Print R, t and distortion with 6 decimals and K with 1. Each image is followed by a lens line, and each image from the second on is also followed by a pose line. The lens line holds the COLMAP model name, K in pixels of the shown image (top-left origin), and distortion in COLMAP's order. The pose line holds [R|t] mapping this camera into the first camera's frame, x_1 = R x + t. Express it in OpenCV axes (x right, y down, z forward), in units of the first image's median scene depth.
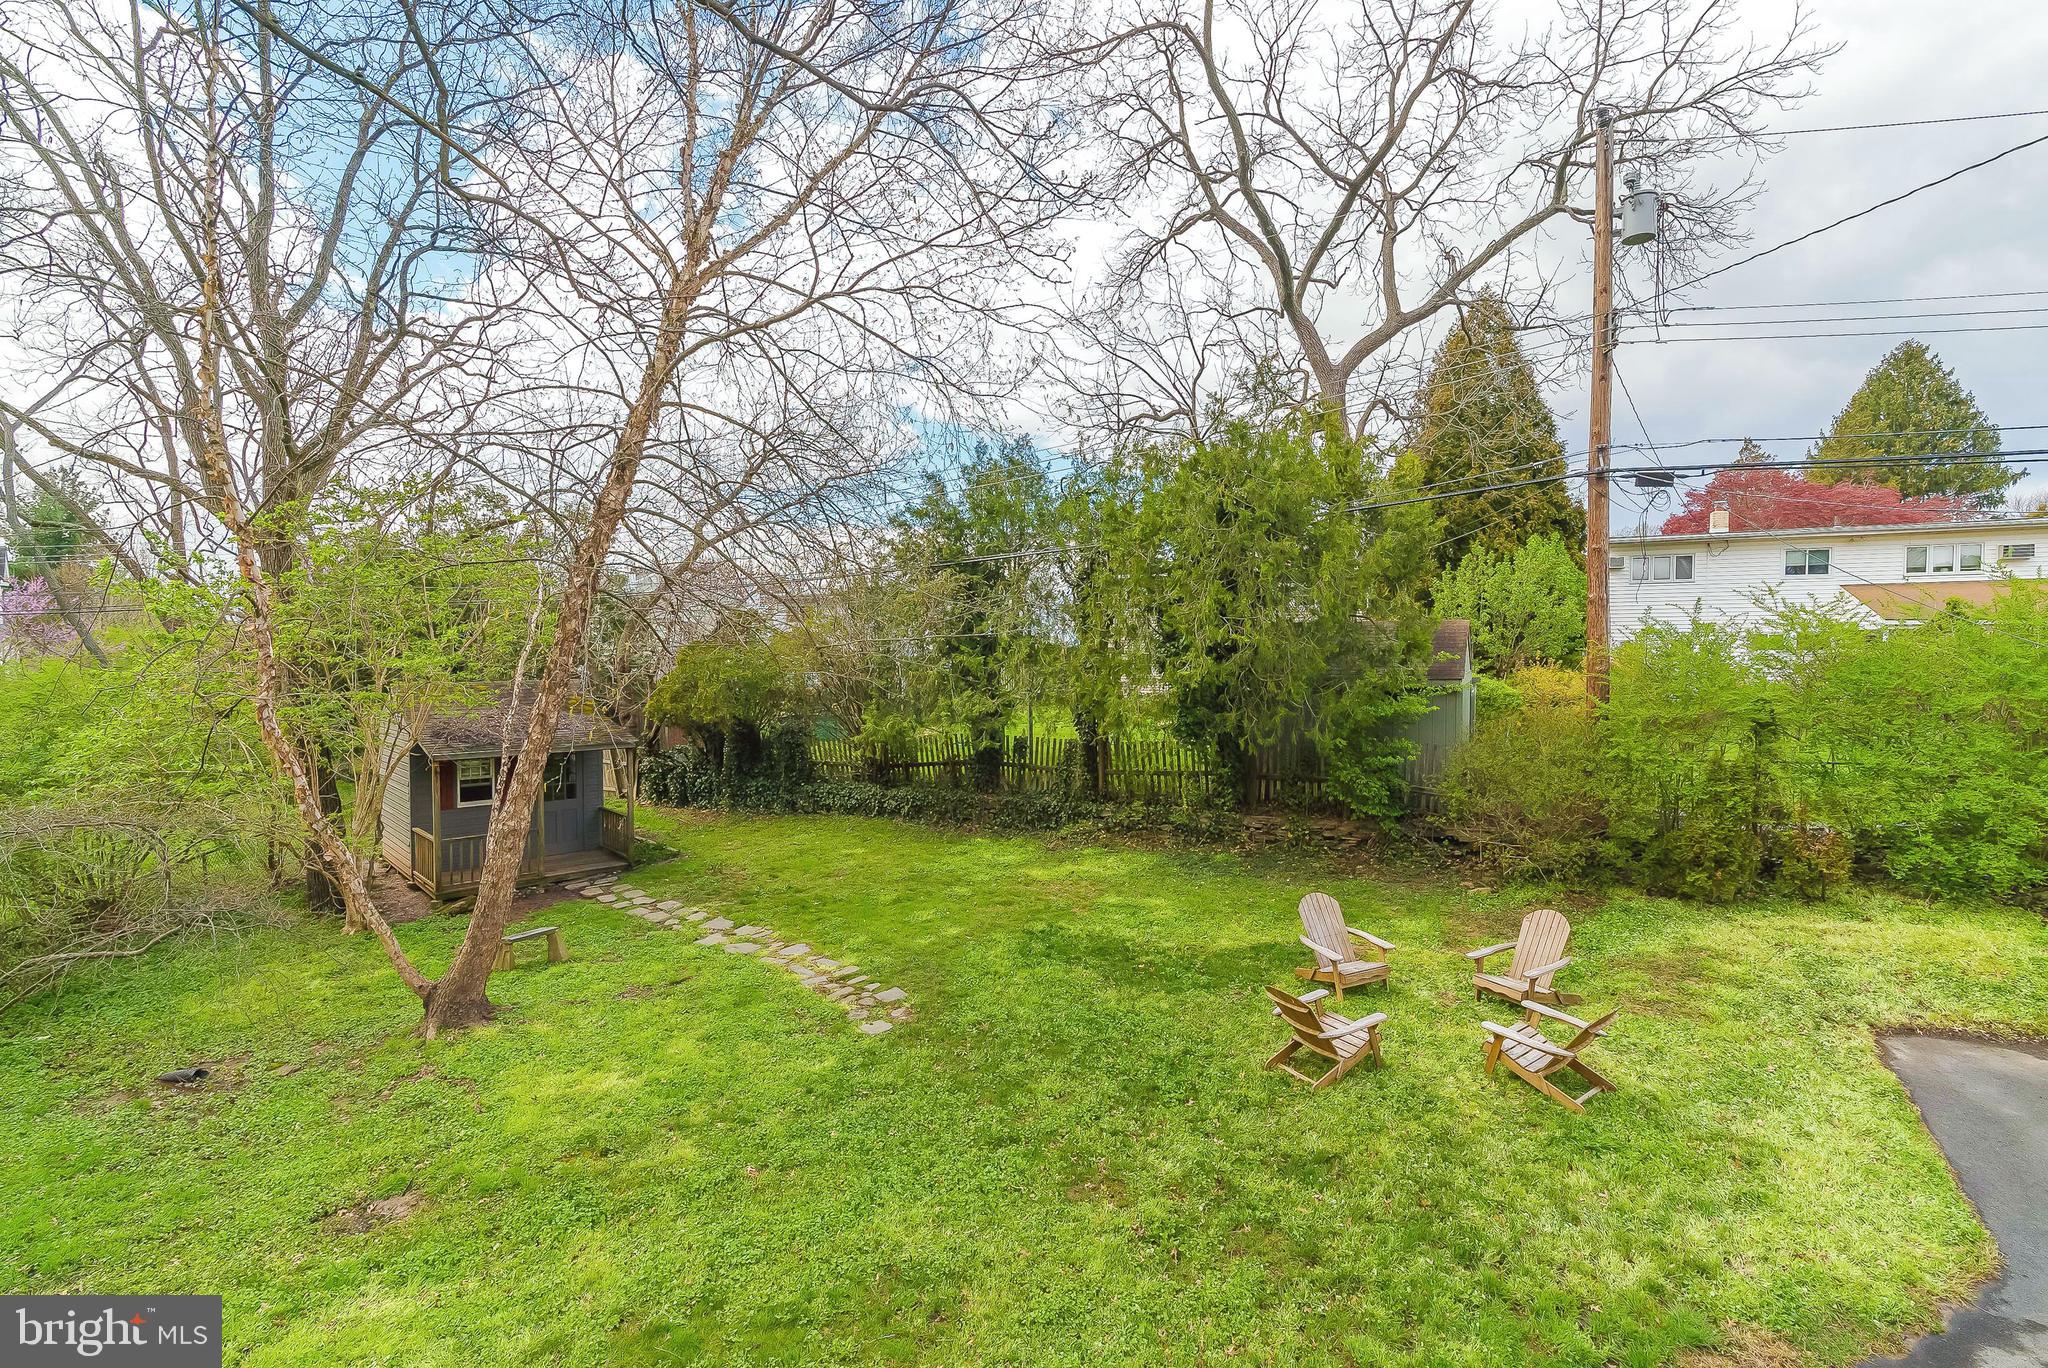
lens RADIAL K [[932.8, 0, 1018.2], [0, 932.8, 672.2], [0, 0, 1]] dist [-0.008753, 0.003555]
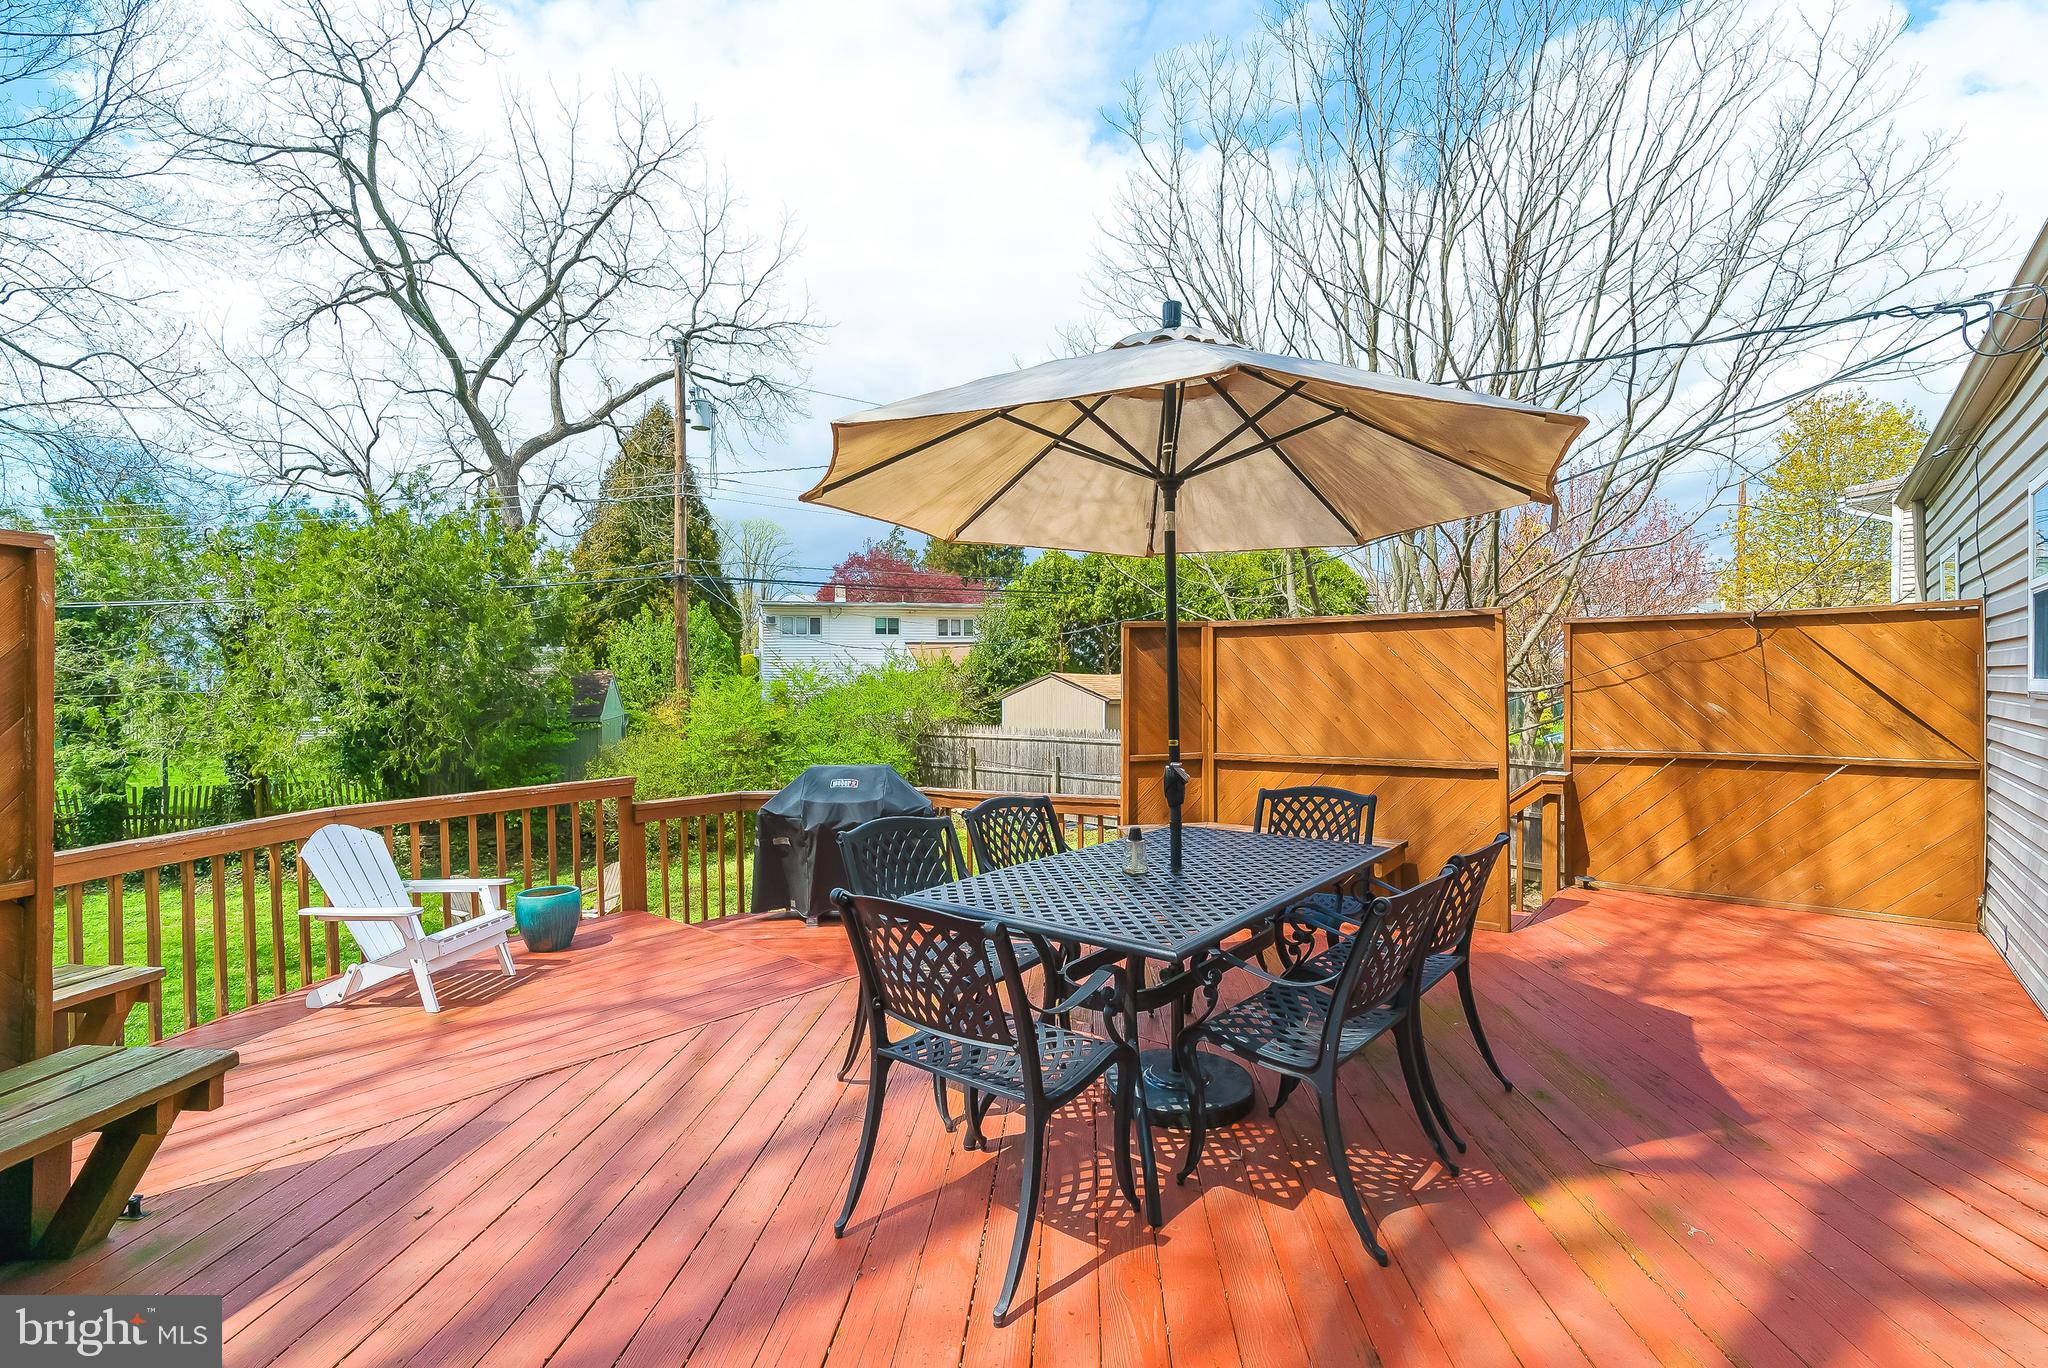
lens RADIAL K [[932.8, 0, 1024.6], [0, 932.8, 675.7], [0, 0, 1]] dist [-0.008753, 0.003555]
pose [[0.717449, -0.000541, 0.696611, -0.018730], [0.023077, 0.999469, -0.022991, -0.004241], [-0.696229, 0.032571, 0.717081, -0.335380]]
